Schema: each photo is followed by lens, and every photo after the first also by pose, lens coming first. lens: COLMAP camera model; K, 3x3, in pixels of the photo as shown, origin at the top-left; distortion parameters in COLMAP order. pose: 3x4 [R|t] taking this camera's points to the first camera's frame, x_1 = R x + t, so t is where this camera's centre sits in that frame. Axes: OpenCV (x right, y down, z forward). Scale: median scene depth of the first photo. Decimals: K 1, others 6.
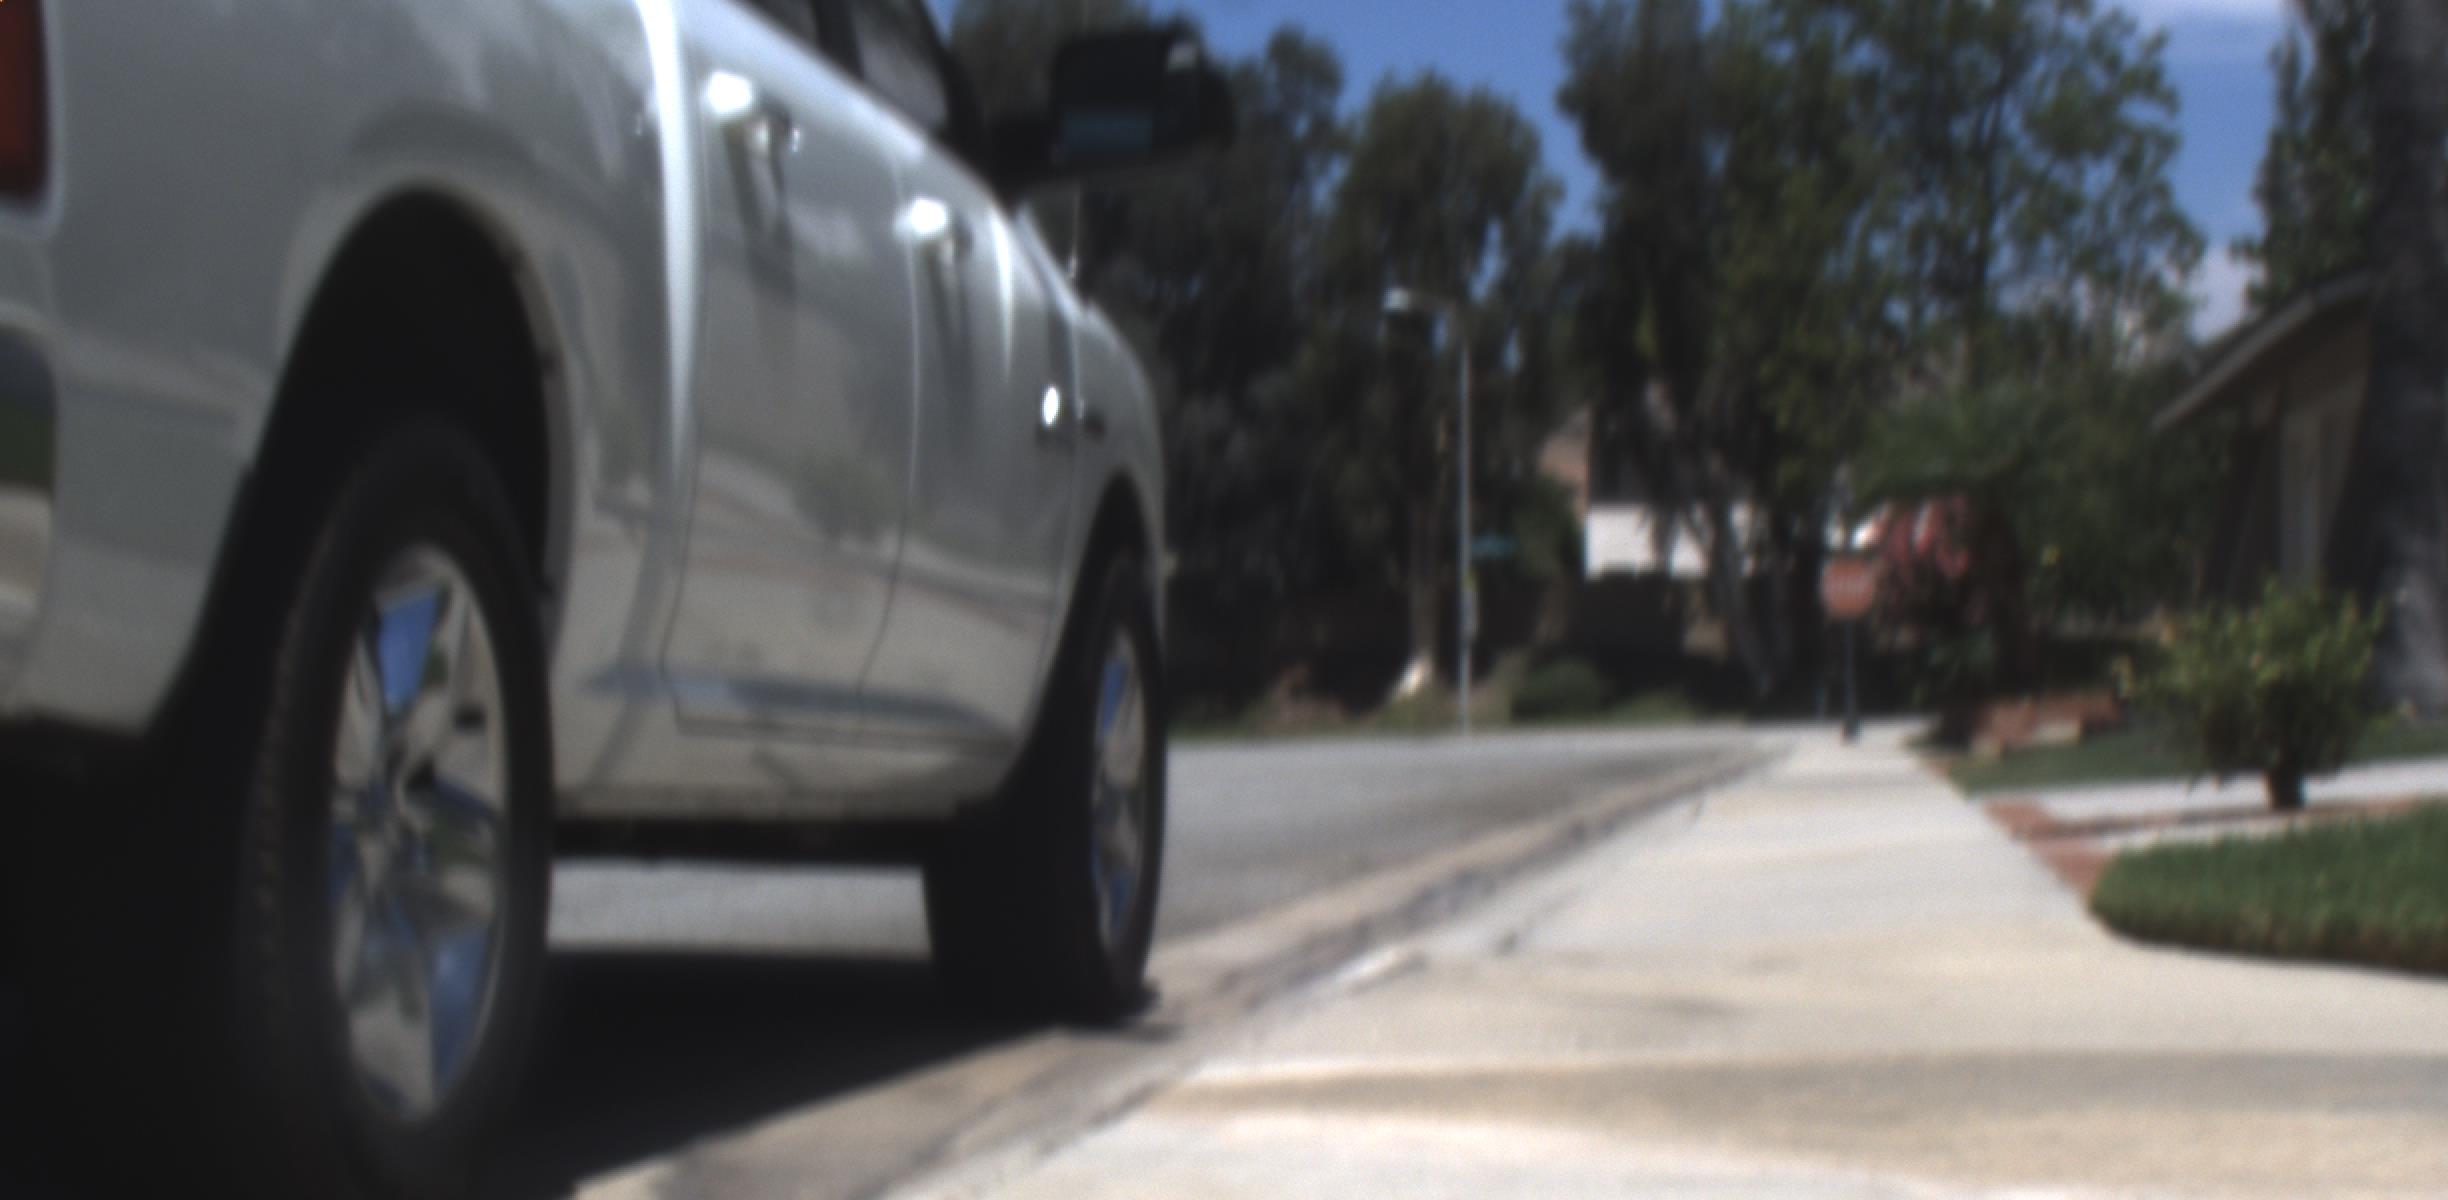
lens RADIAL K [[5471.5, 0, 1225.3], [0, 5471.5, 655.0], [0, 0, 1]] dist [-0.020487, 0.529194]
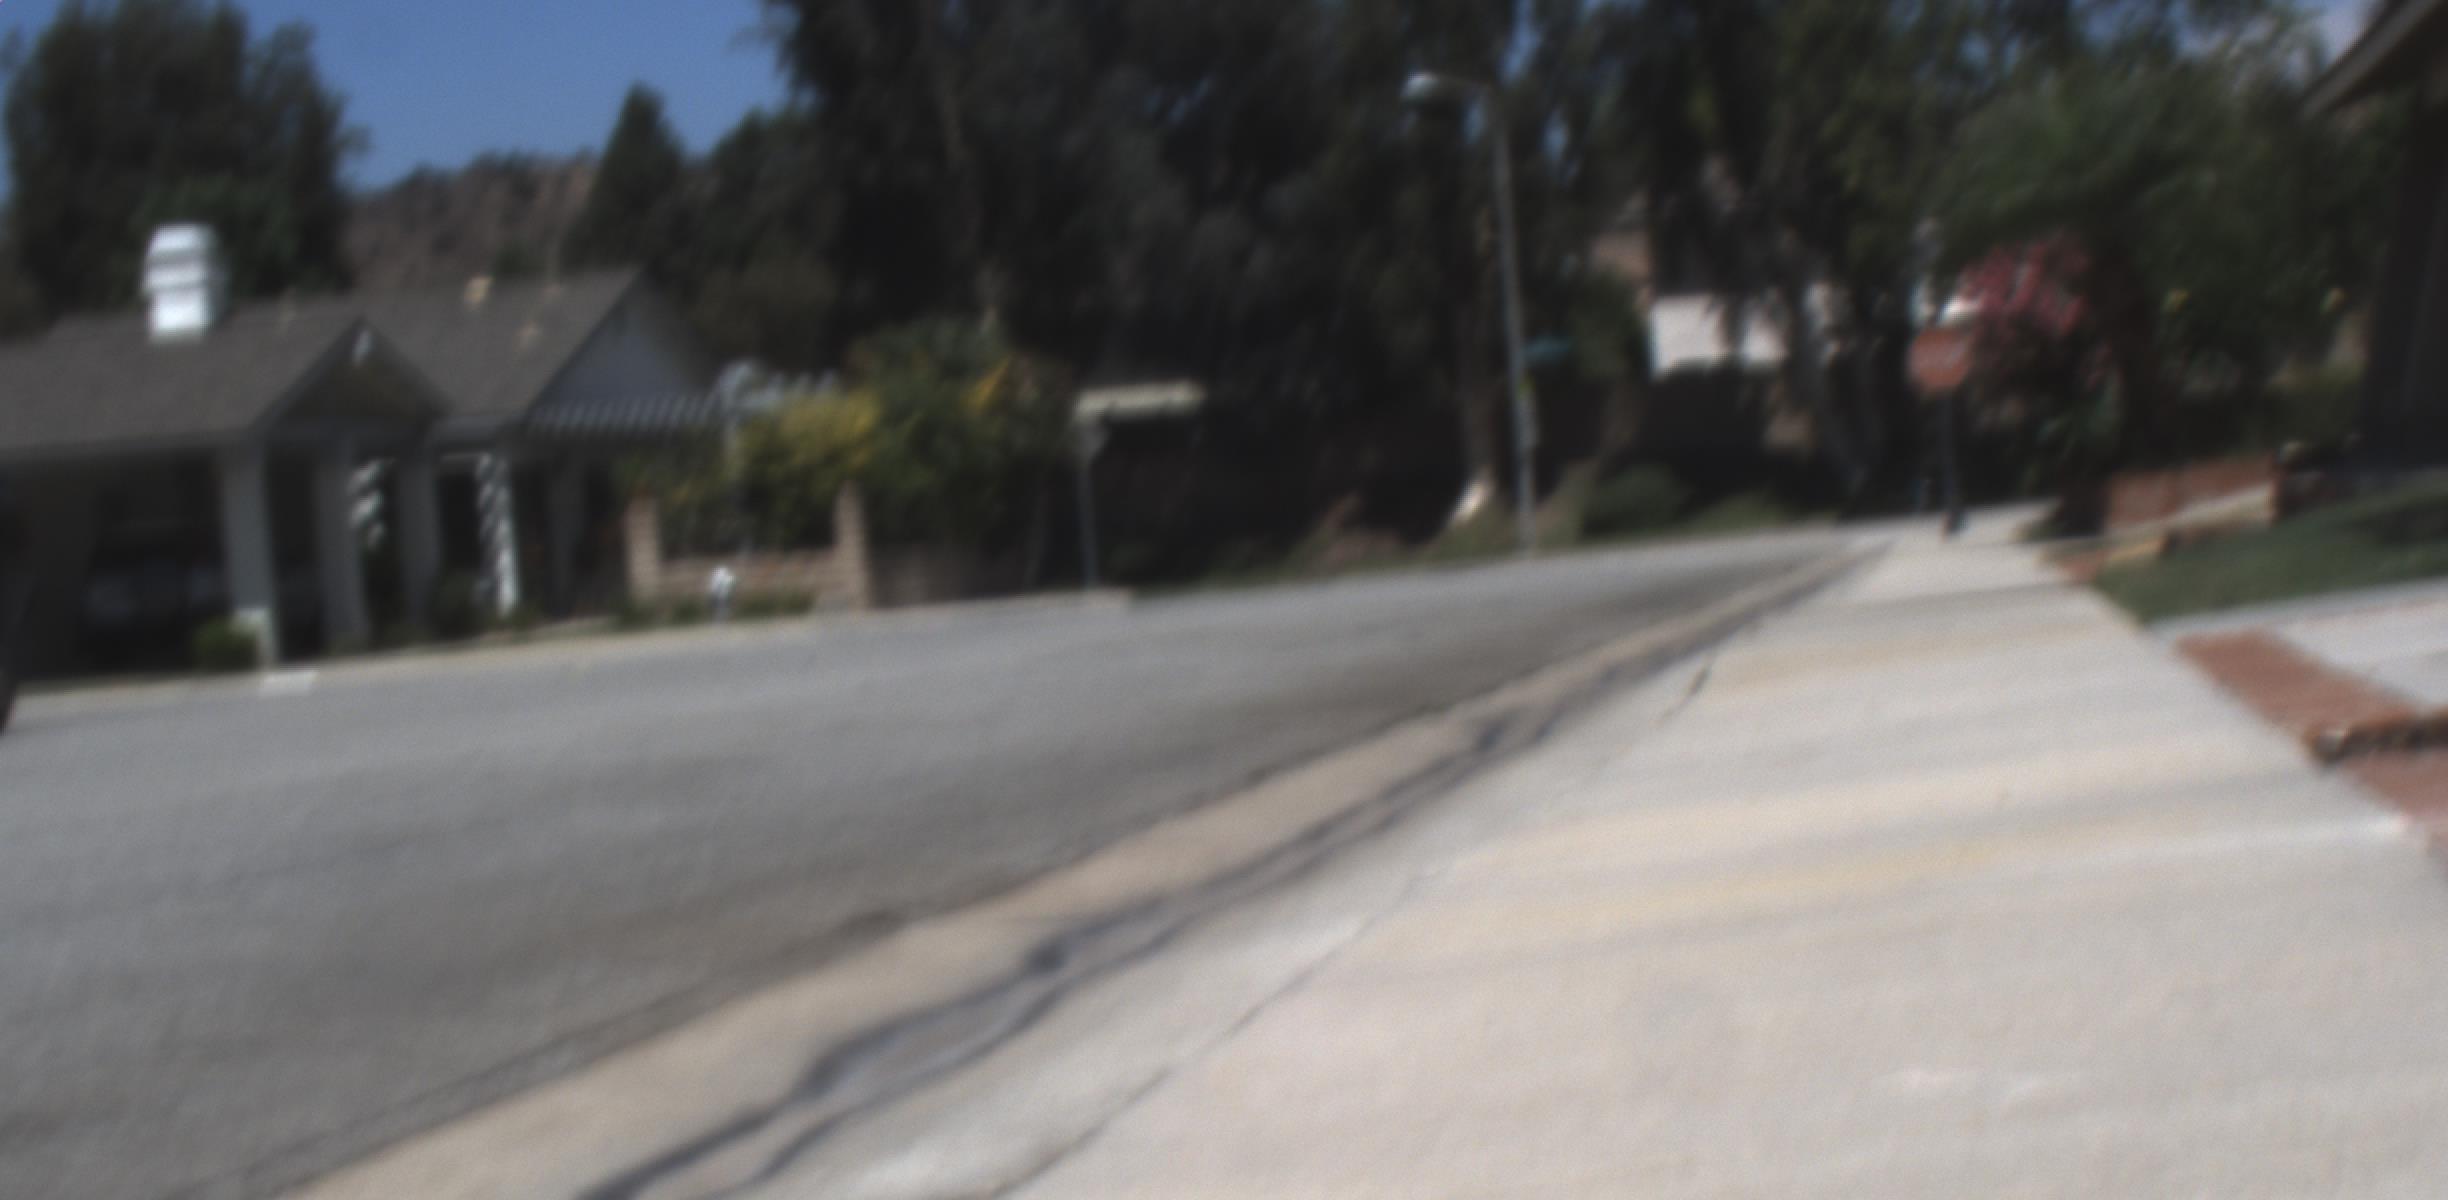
lens RADIAL K [[5478.4, 0, 1222.1], [0, 5478.4, 656.6], [0, 0, 1]] dist [-0.005862, 0.240320]
pose [[0.997126, -0.072767, -0.021092, 0.011398], [0.073357, 0.996894, 0.028665, 0.001022], [0.018941, -0.030129, 0.999367, 0.095833]]
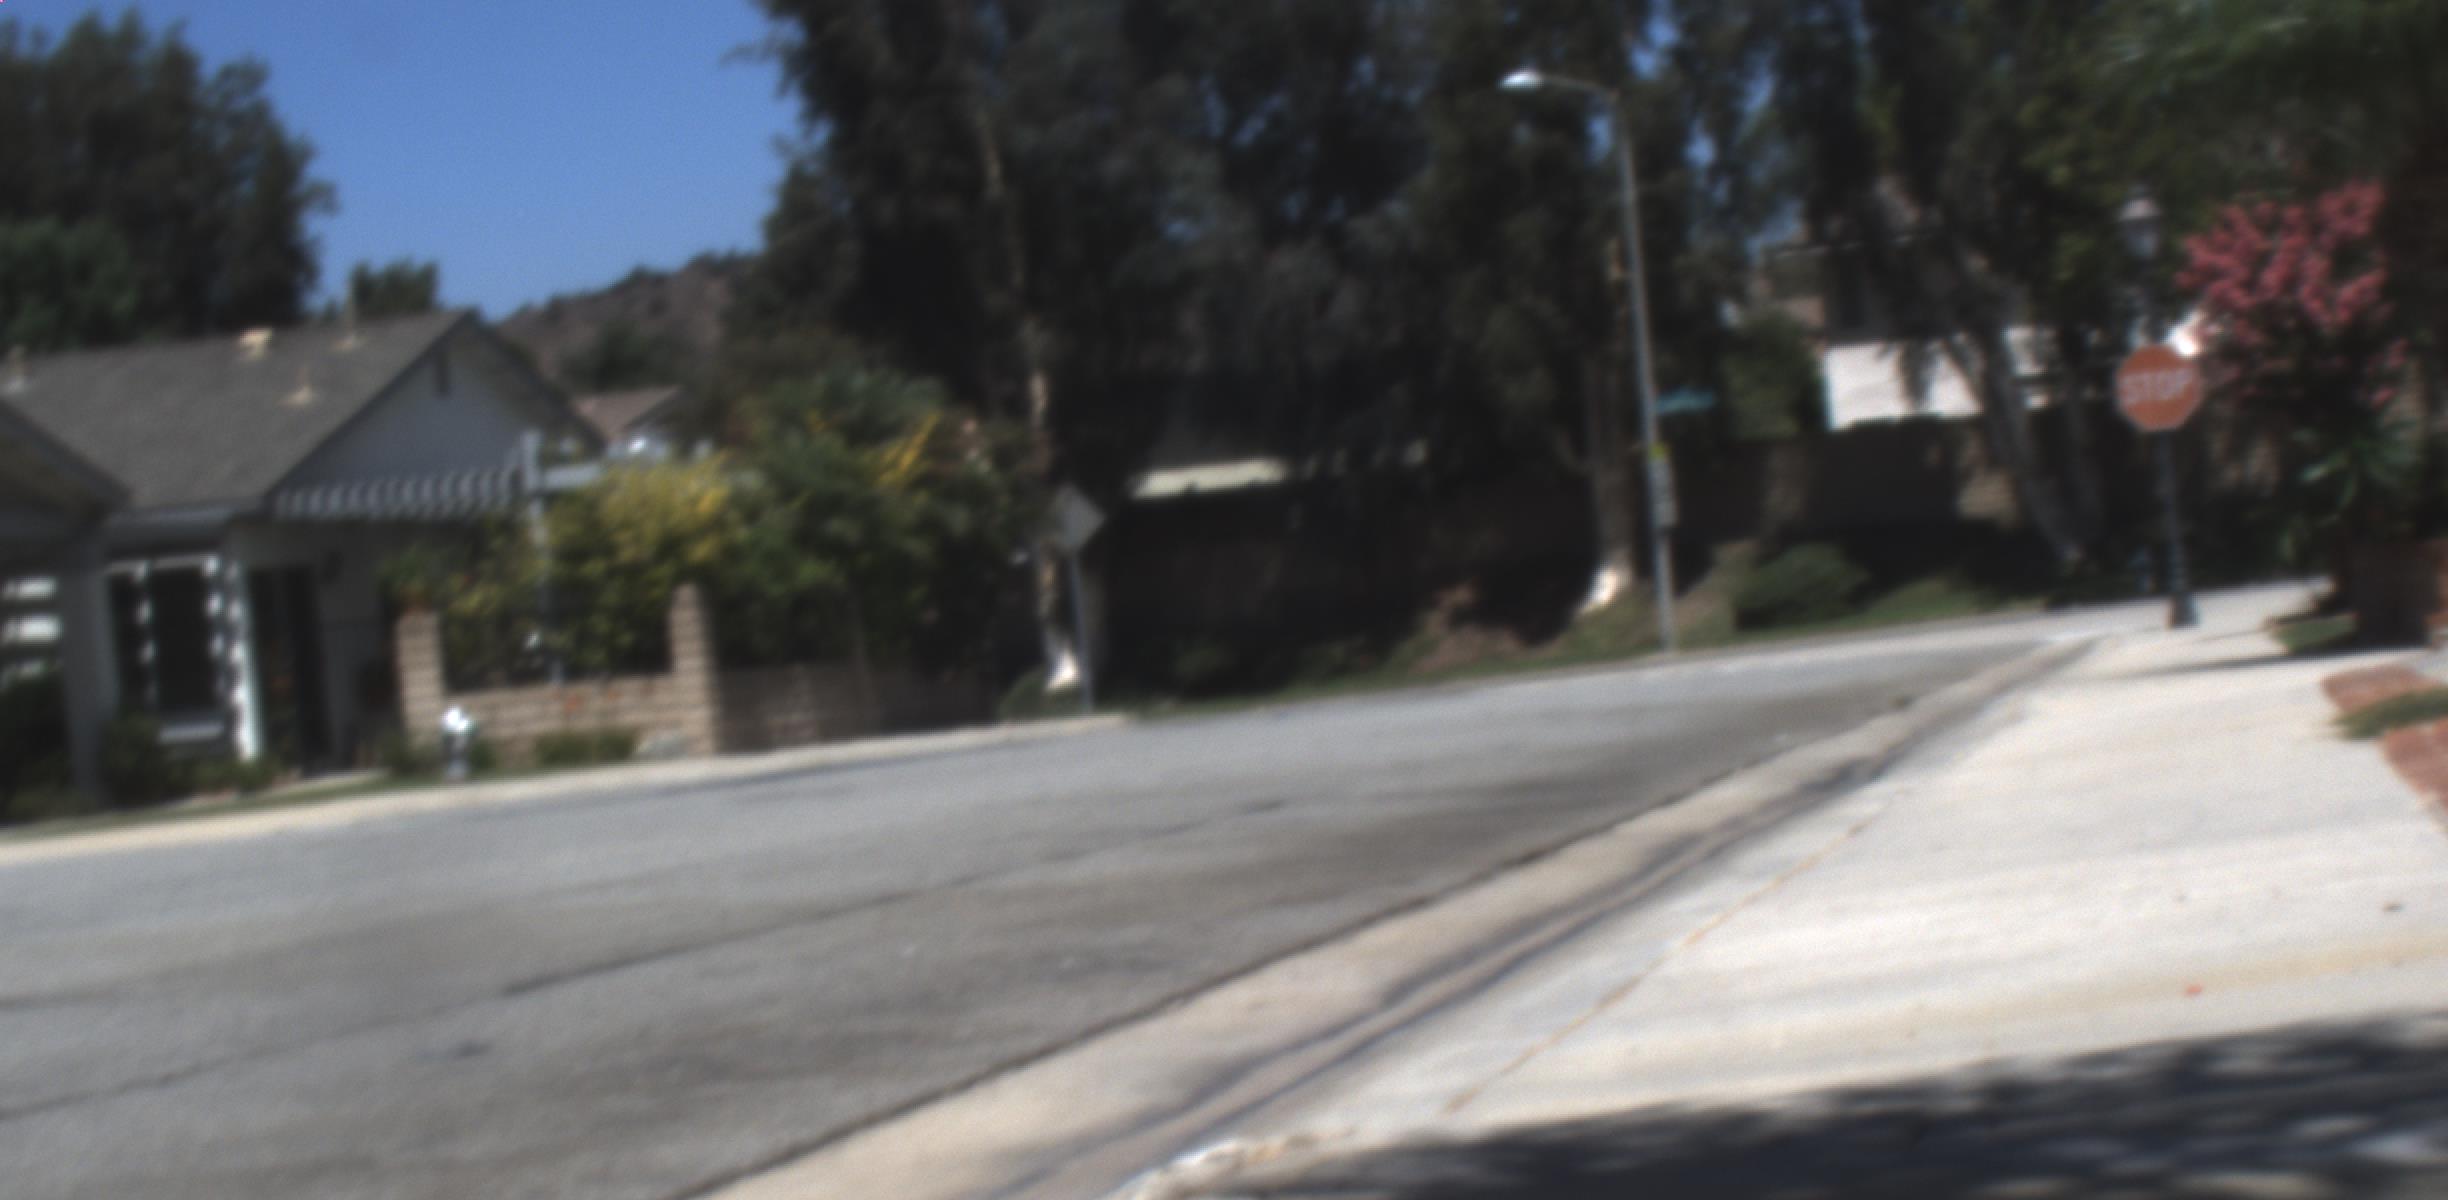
lens RADIAL K [[5447.1, 0, 1227.0], [0, 5447.1, 732.3], [0, 0, 1]] dist [-0.055380, 0.474016]
pose [[0.993970, -0.088327, -0.064973, 0.032968], [0.089962, 0.995687, 0.022687, 0.002523], [0.062689, -0.028395, 0.997629, 0.272789]]
